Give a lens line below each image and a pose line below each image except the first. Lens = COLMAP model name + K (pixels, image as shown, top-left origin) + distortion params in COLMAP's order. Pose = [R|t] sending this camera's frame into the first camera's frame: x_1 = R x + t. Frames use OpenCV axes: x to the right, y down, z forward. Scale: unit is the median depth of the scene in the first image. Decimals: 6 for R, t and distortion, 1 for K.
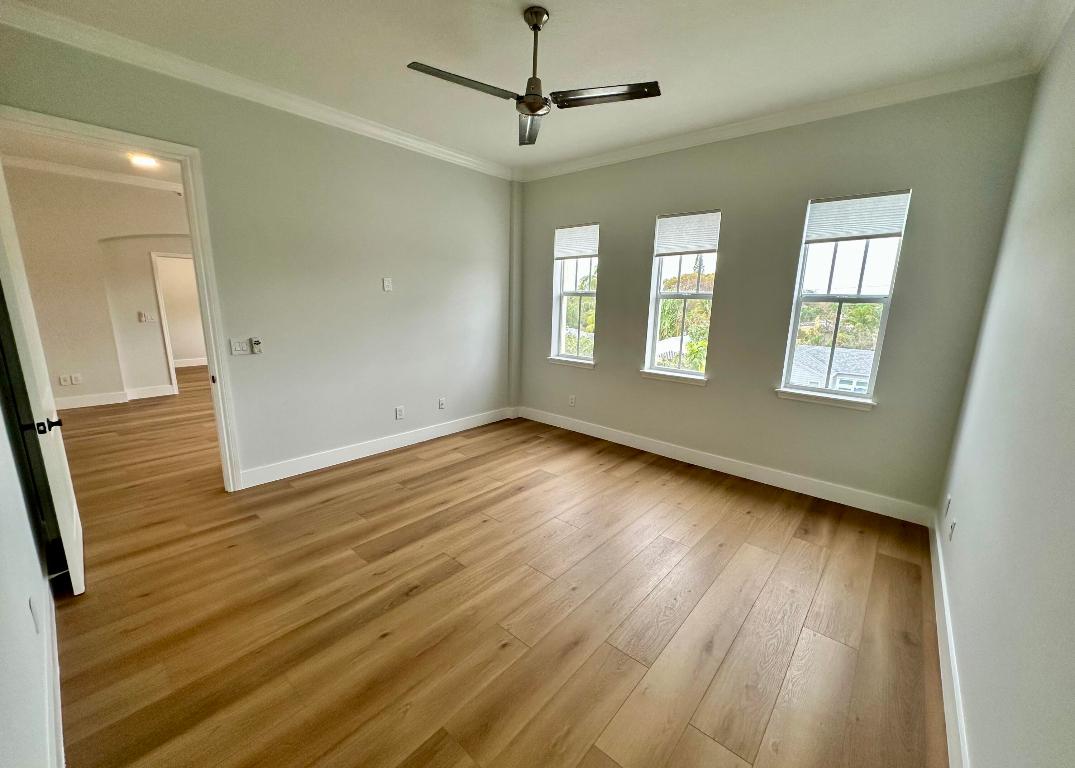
lens RADIAL K [[430.8, 0, 537.5], [0, 430.8, 384.0], [0, 0, 1]] dist [0.000278, -0.000030]
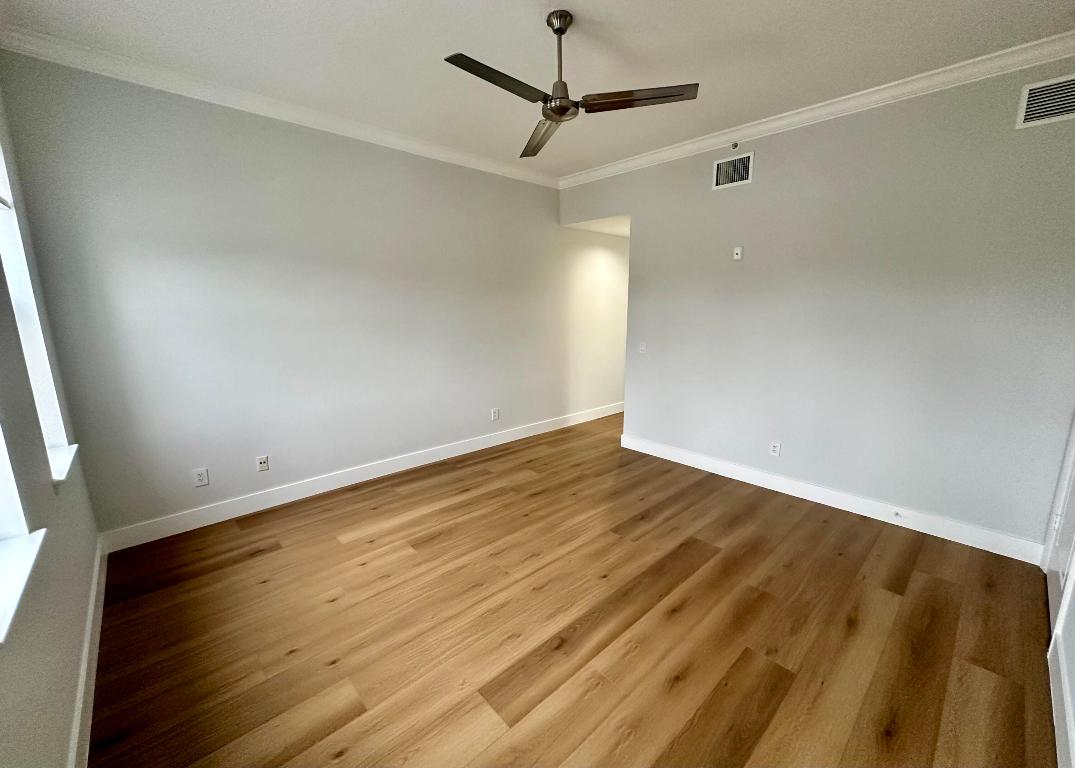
lens RADIAL K [[430.8, 0, 537.5], [0, 430.8, 384.0], [0, 0, 1]] dist [0.000278, -0.000030]
pose [[-0.992852, -0.043295, 0.111219, -0.070074], [0.002226, 0.925002, 0.379955, -0.347190], [-0.119328, 0.377487, -0.918294, 1.641876]]
